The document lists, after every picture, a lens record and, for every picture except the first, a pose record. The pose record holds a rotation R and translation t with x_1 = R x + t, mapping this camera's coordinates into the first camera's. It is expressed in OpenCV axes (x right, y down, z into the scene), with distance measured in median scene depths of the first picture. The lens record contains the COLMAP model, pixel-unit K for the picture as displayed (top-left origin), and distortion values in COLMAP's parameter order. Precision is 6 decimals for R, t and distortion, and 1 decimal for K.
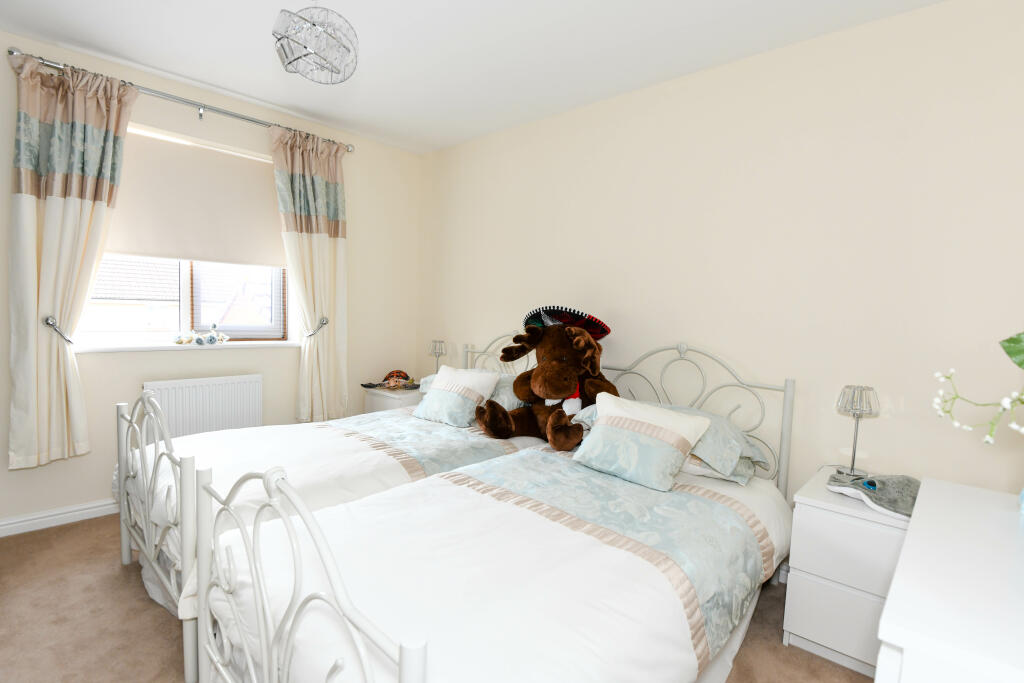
lens RADIAL K [[490.9, 0, 506.1], [0, 490.9, 337.5], [0, 0, 1]] dist [-0.003521, -0.001145]
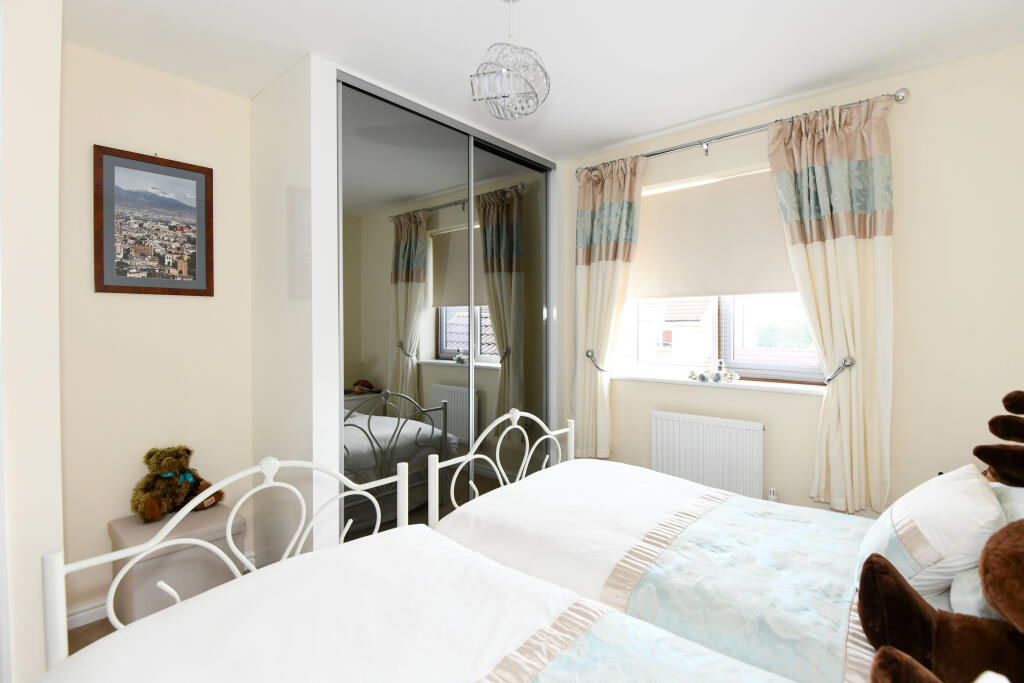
lens RADIAL K [[490.9, 0, 506.1], [0, 490.9, 337.5], [0, 0, 1]] dist [-0.003521, -0.001145]
pose [[0.038815, -0.007369, -0.999219, 0.408005], [-0.053426, 0.998527, -0.009439, -0.050069], [0.997817, 0.053751, 0.038364, 0.662852]]
